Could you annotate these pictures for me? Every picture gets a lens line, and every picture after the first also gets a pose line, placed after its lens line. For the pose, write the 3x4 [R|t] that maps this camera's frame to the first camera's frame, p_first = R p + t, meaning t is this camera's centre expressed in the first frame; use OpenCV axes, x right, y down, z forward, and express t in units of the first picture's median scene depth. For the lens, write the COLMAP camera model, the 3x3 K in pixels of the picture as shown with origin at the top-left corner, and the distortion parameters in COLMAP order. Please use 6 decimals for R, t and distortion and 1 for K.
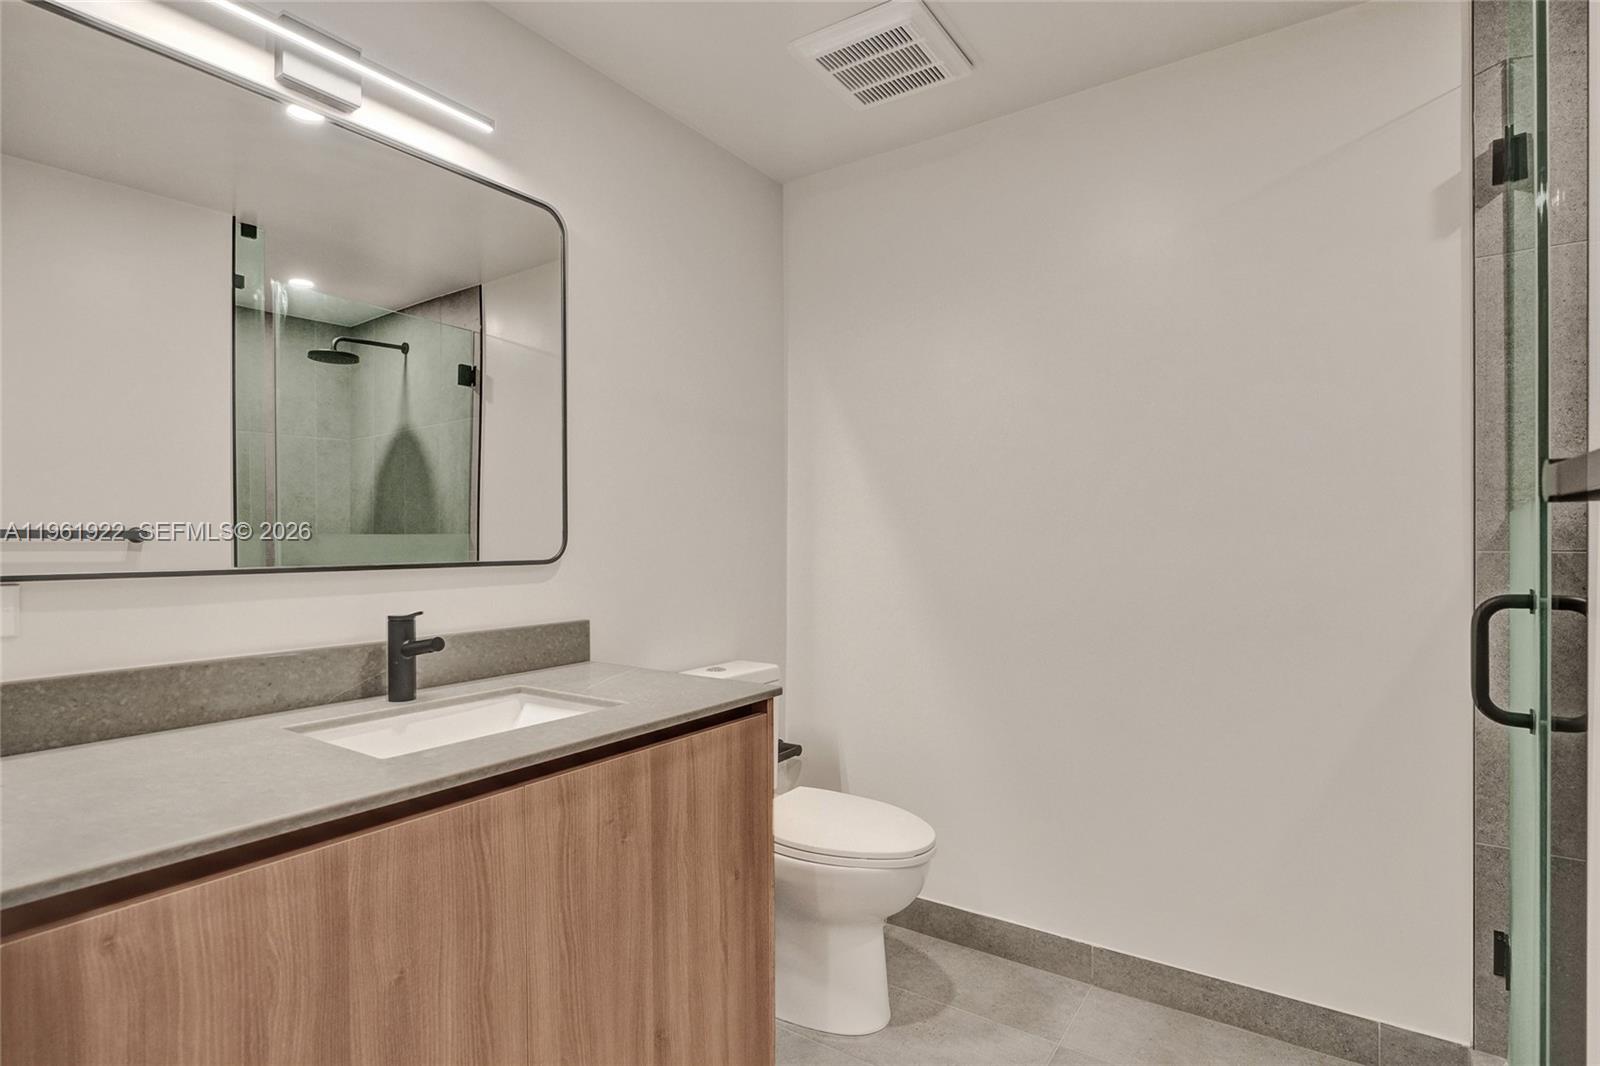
lens RADIAL K [[795.0, 0, 798.1], [0, 795.0, 546.1], [0, 0, 1]] dist [0.000309, 0.001290]
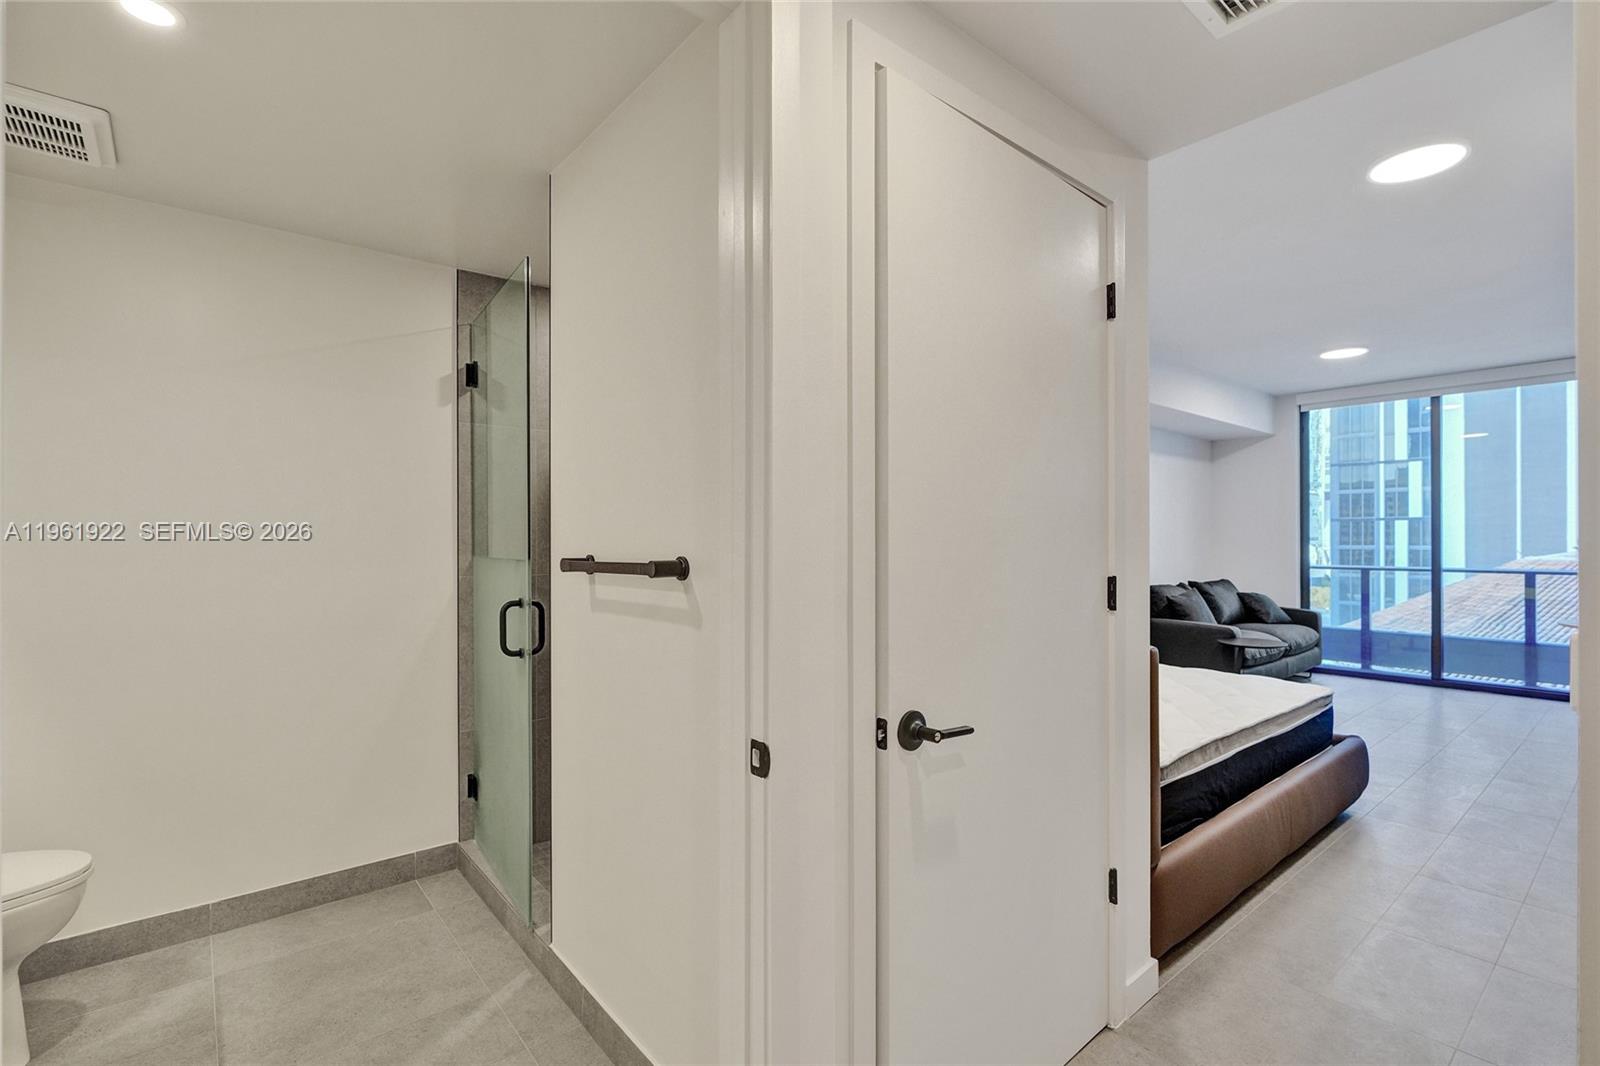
lens RADIAL K [[740.6, 0, 796.2], [0, 740.6, 540.6], [0, 0, 1]] dist [0.000361, -0.000194]
pose [[0.271445, 0.009329, 0.962409, -0.585872], [0.008702, 0.999888, -0.012147, -0.048162], [-0.962415, 0.011672, 0.271334, -0.232312]]
